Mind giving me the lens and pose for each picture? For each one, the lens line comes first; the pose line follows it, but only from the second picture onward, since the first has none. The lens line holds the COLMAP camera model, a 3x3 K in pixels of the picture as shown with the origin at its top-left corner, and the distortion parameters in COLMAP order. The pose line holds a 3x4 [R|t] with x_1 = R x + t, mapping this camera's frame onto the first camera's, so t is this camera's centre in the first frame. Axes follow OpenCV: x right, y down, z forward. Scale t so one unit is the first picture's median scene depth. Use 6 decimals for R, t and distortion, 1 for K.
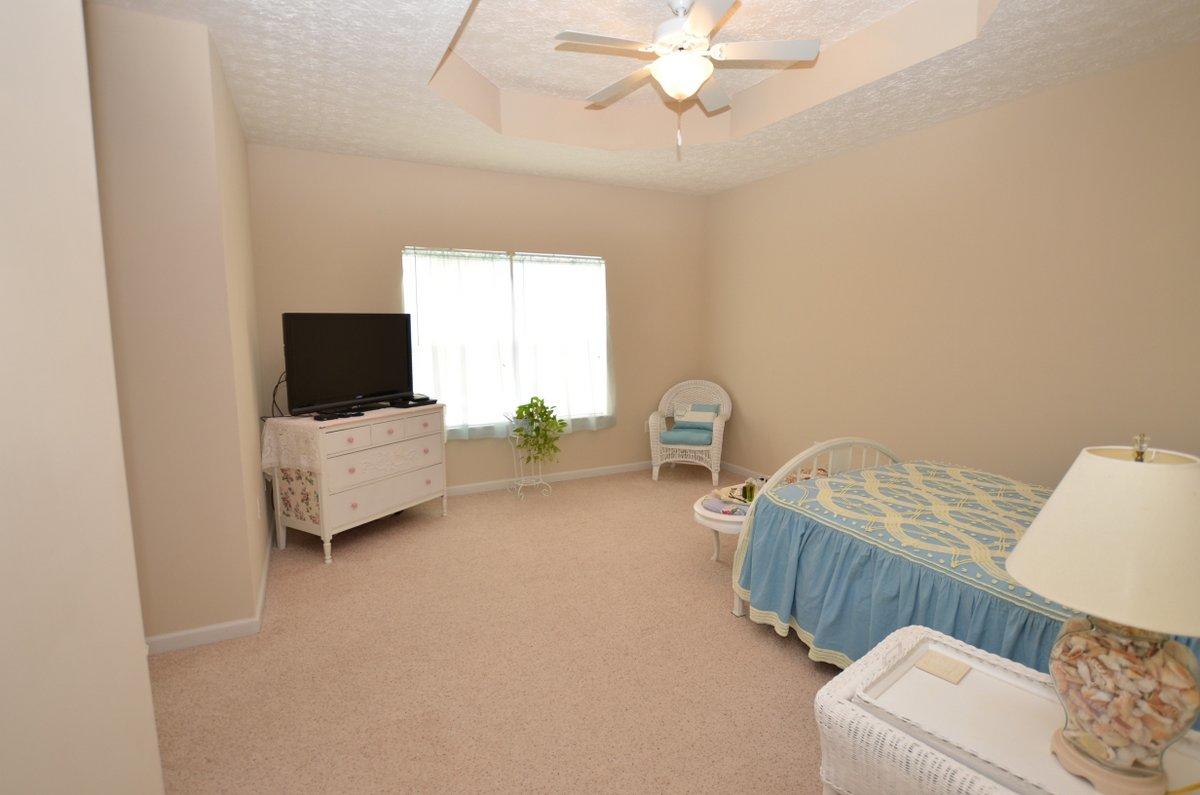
lens RADIAL K [[579.3, 0, 600.0], [0, 579.3, 397.5], [0, 0, 1]] dist [-0.017787, -0.000221]
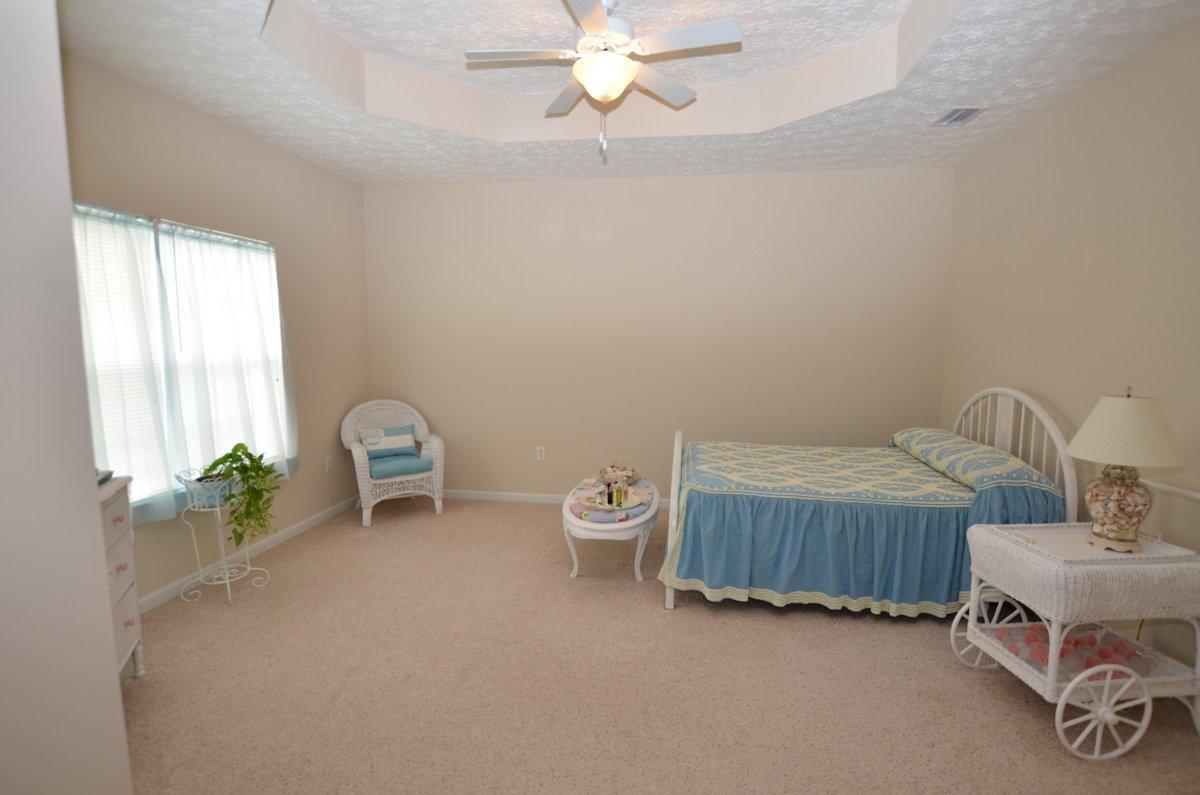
lens RADIAL K [[579.3, 0, 600.0], [0, 579.3, 397.5], [0, 0, 1]] dist [-0.017787, -0.000221]
pose [[0.580074, -0.078727, 0.810751, -0.398900], [0.097896, 0.994842, 0.026561, -0.029390], [-0.808660, 0.063962, 0.584789, 0.276022]]
